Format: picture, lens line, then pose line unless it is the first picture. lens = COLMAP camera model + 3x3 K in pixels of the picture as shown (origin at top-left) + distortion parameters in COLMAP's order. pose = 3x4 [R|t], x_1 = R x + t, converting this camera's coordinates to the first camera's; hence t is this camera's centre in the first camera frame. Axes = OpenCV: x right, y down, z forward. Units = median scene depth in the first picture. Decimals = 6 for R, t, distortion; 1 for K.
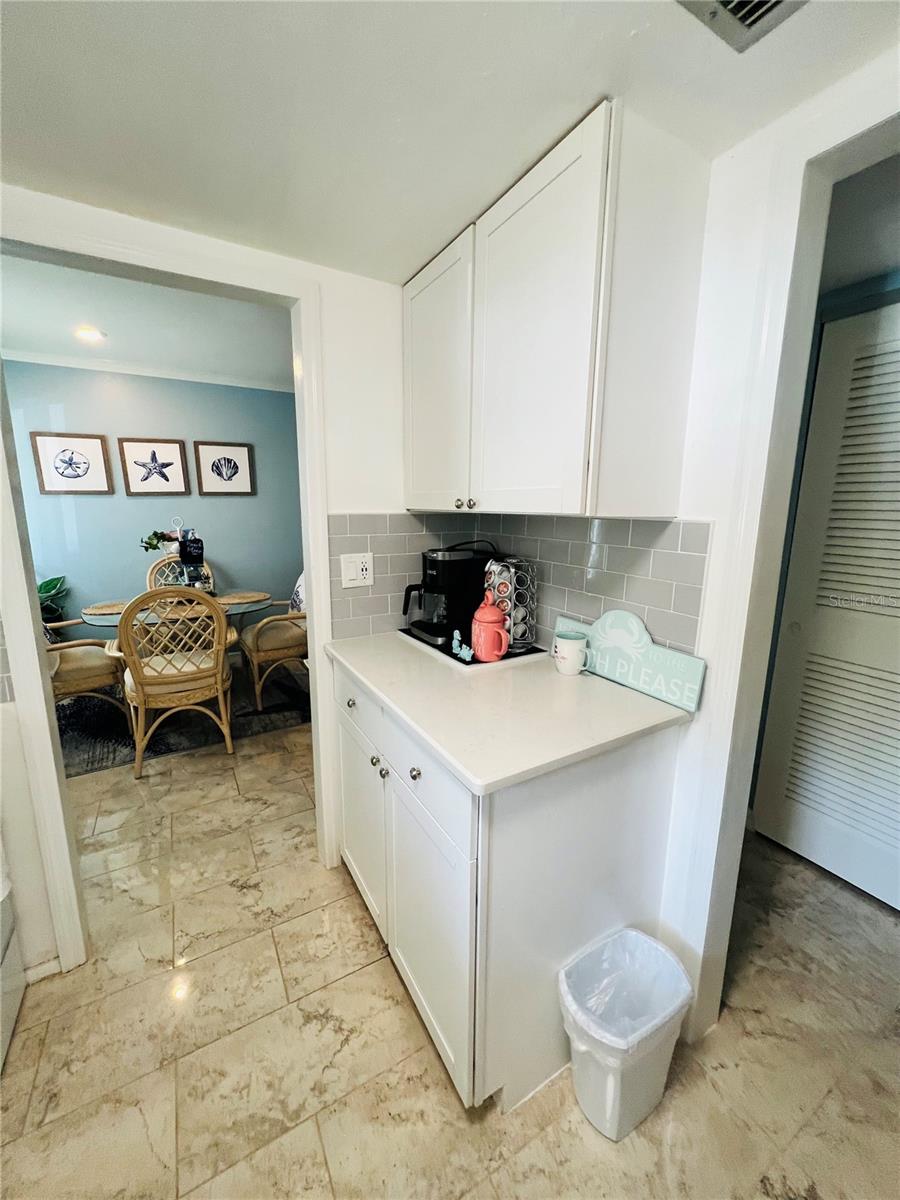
lens RADIAL K [[480.1, 0, 454.2], [0, 480.1, 596.2], [0, 0, 1]] dist [-0.002514, 0.000687]
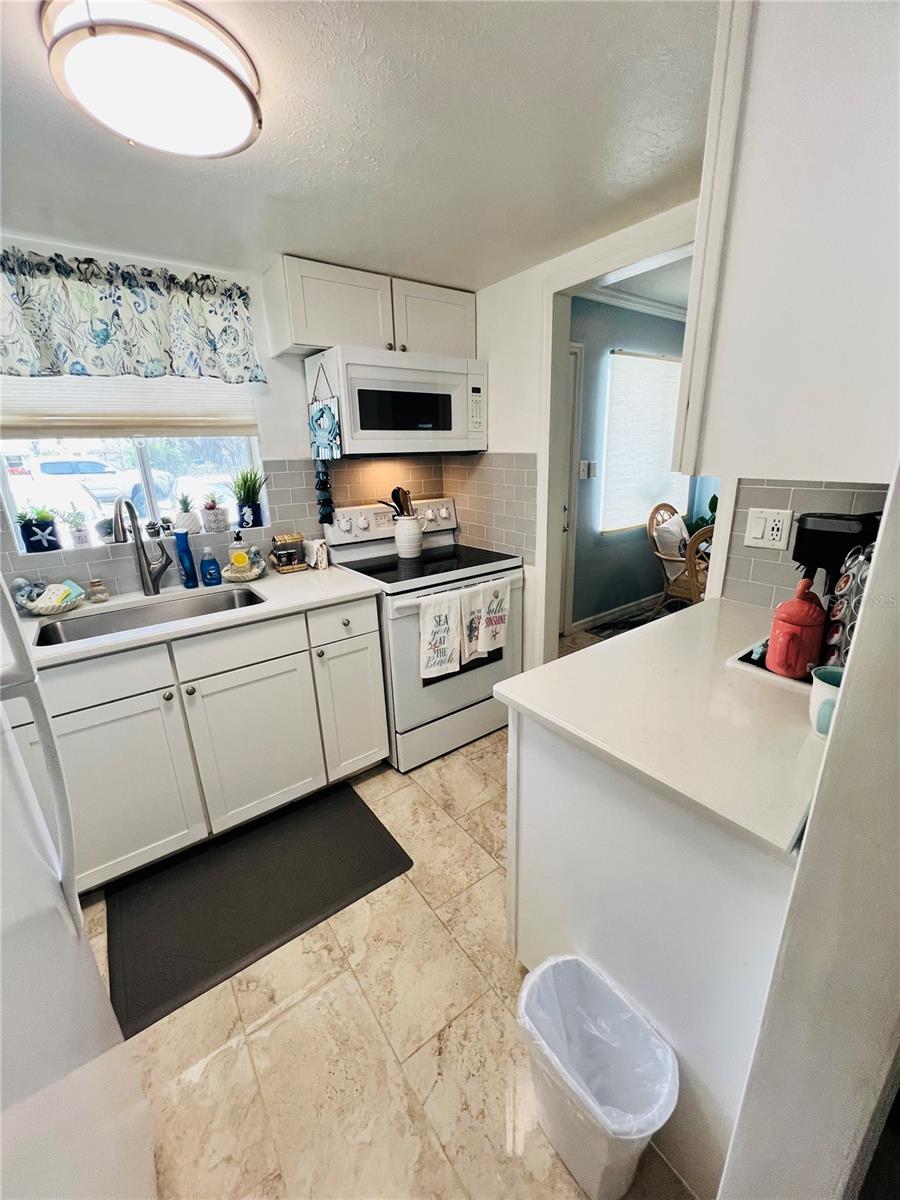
lens RADIAL K [[480.1, 0, 454.9], [0, 480.1, 594.9], [0, 0, 1]] dist [-0.002514, 0.000687]
pose [[0.105083, 0.280625, -0.954048, 0.417583], [-0.157156, 0.951990, 0.262710, -0.055633], [0.981967, 0.122328, 0.144139, 0.242175]]
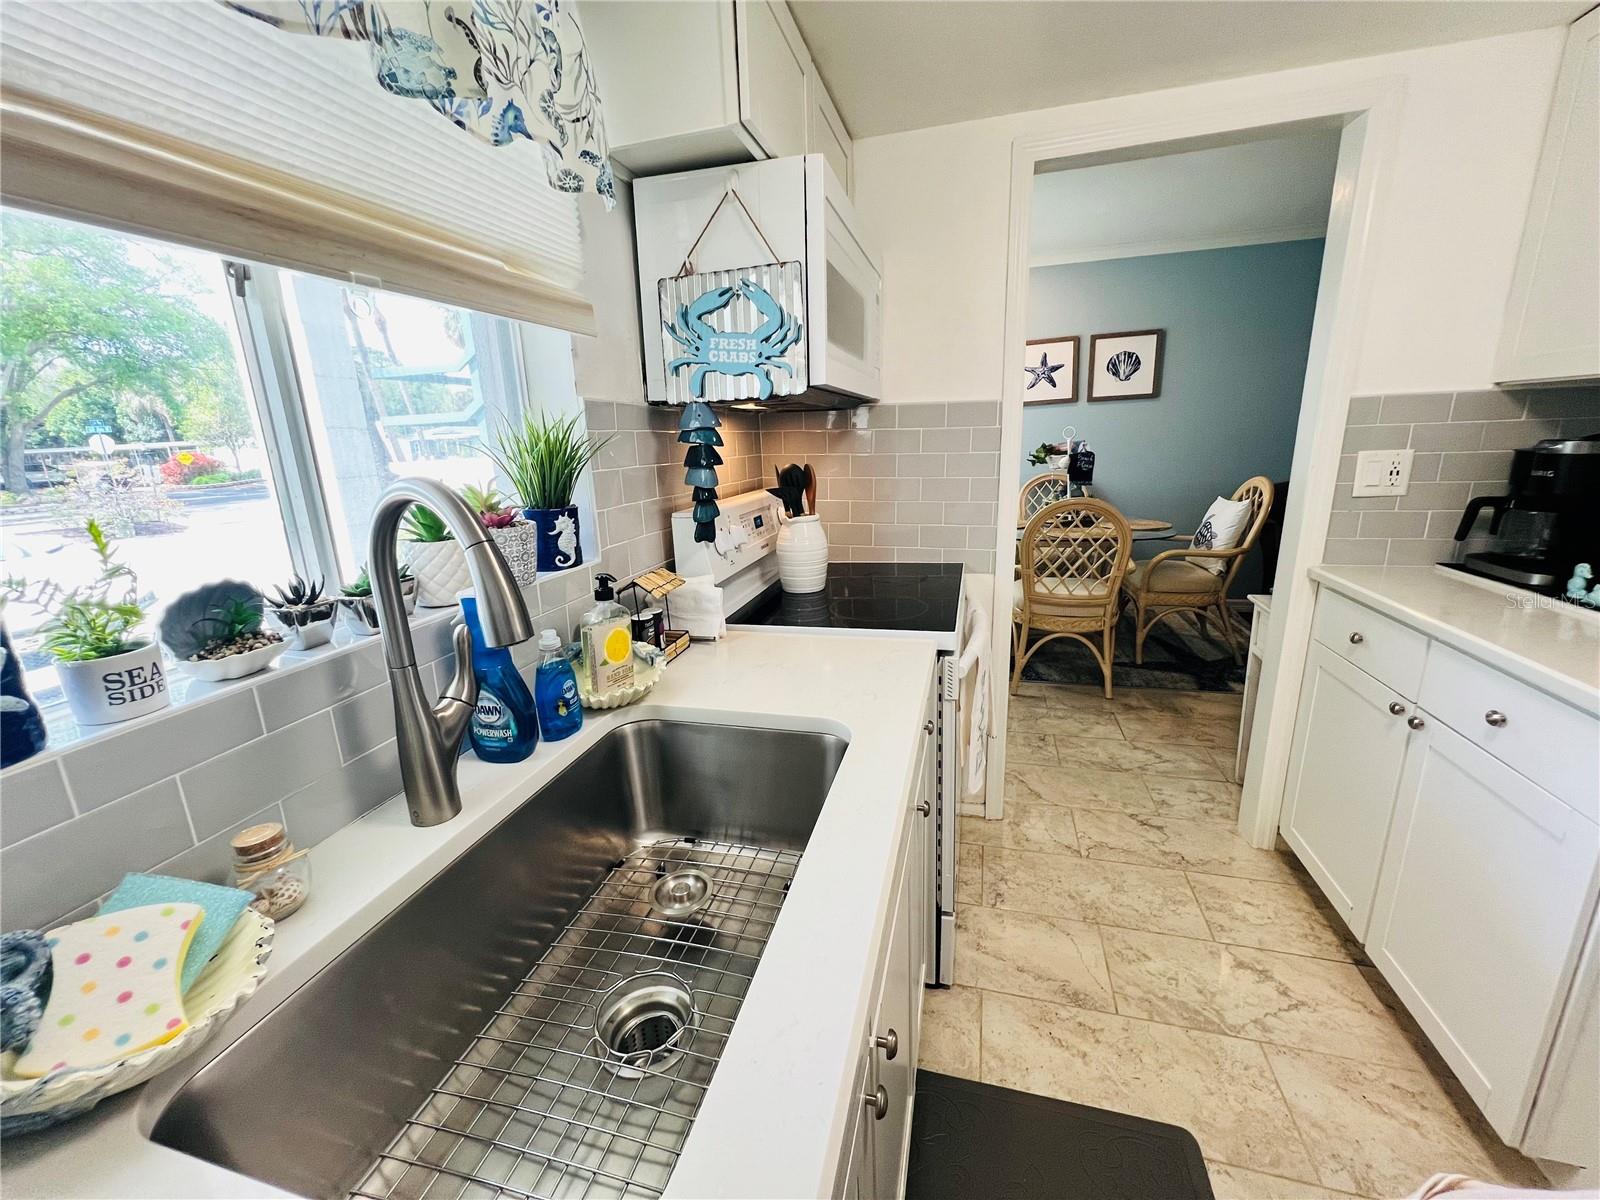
lens RADIAL K [[640.2, 0, 794.3], [0, 640.2, 594.5], [0, 0, 1]] dist [-0.002514, 0.000687]
pose [[0.689093, 0.144523, -0.710116, -0.071143], [-0.093139, 0.989447, 0.110991, 0.074391], [0.718663, -0.010344, 0.695282, -0.234421]]
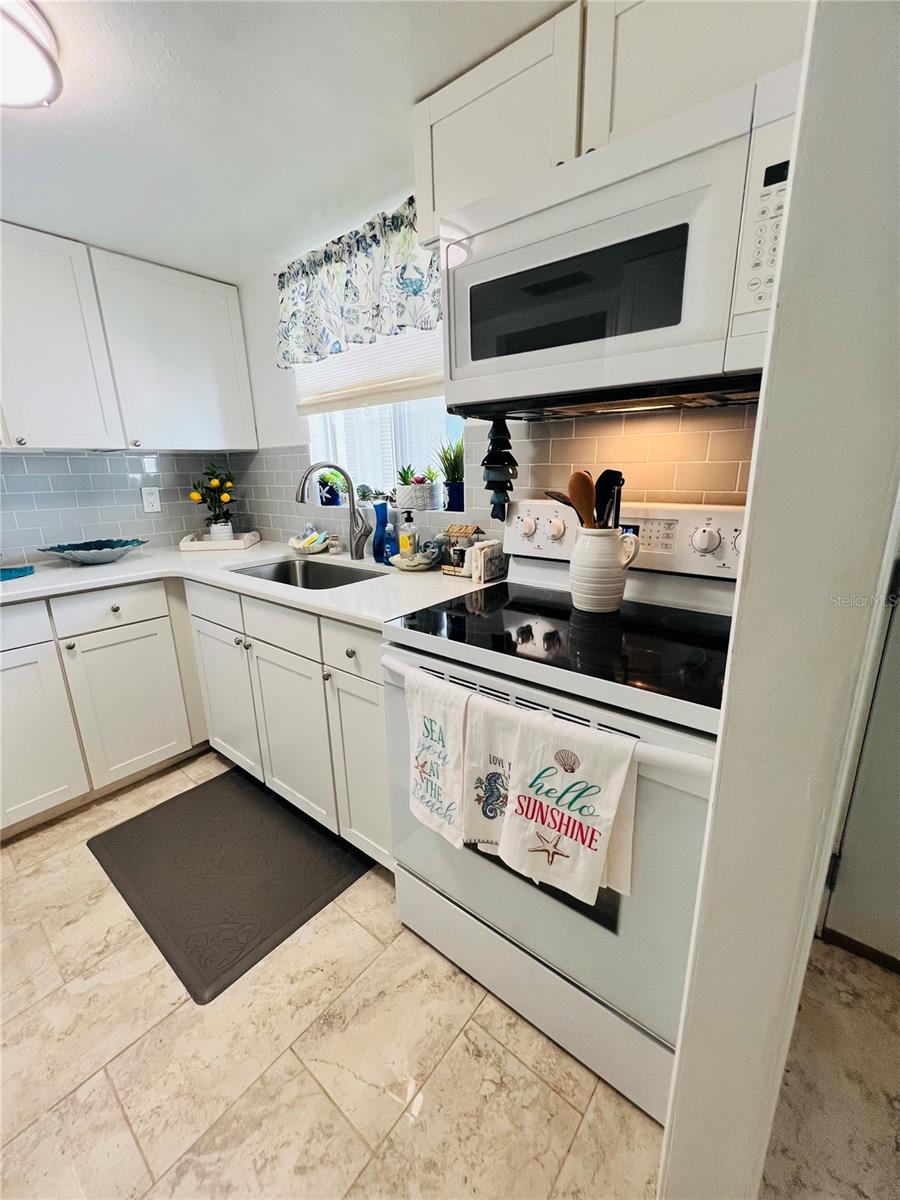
lens RADIAL K [[480.1, 0, 454.7], [0, 480.1, 595.9], [0, 0, 1]] dist [-0.002514, 0.000687]
pose [[-0.933685, 0.108907, -0.341132, -0.269557], [-0.048935, 0.904890, 0.422824, -0.073274], [0.354735, 0.411477, -0.839553, 0.659705]]
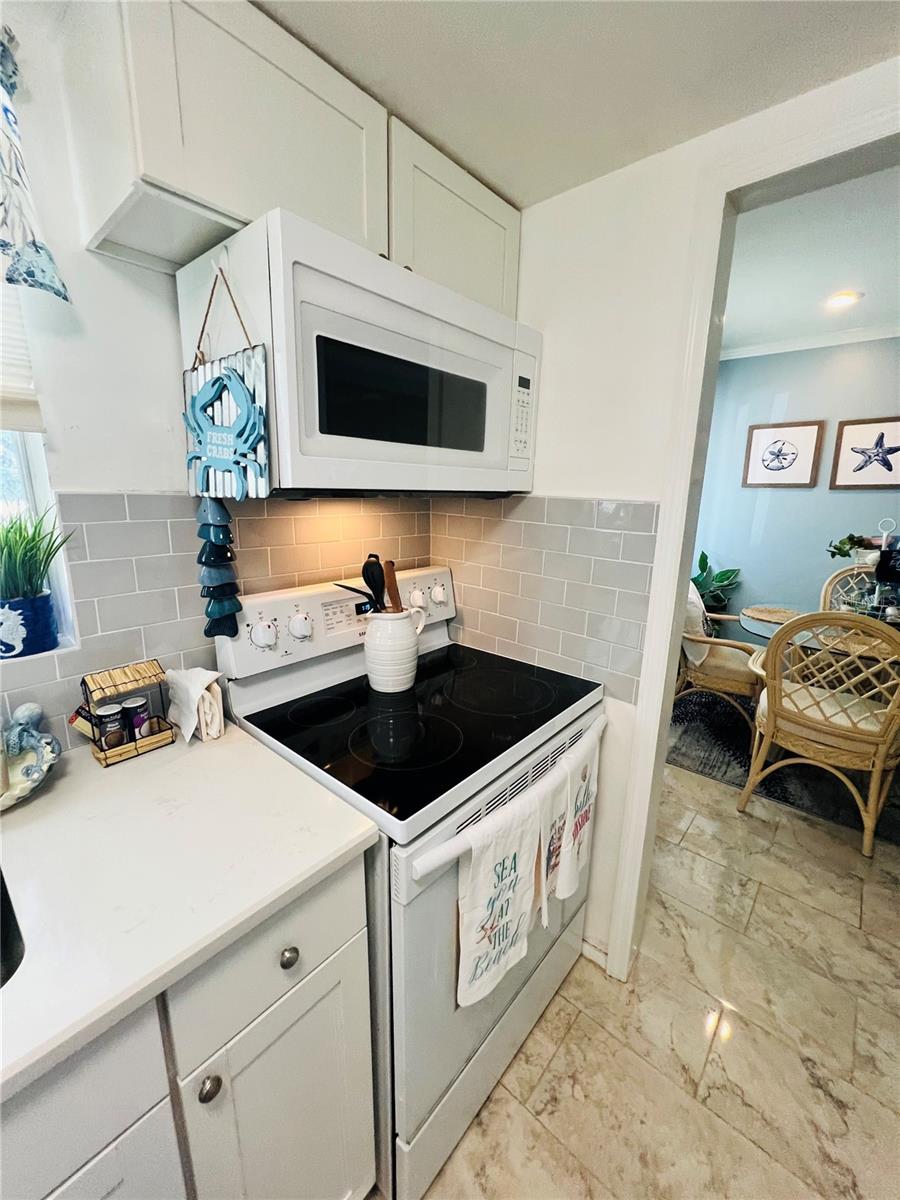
lens RADIAL K [[480.1, 0, 454.1], [0, 480.1, 595.6], [0, 0, 1]] dist [-0.002514, 0.000687]
pose [[0.319052, 0.211887, -0.923748, -0.095389], [-0.193713, 0.968690, 0.155289, -0.042157], [0.927729, 0.129396, 0.350108, 0.150428]]
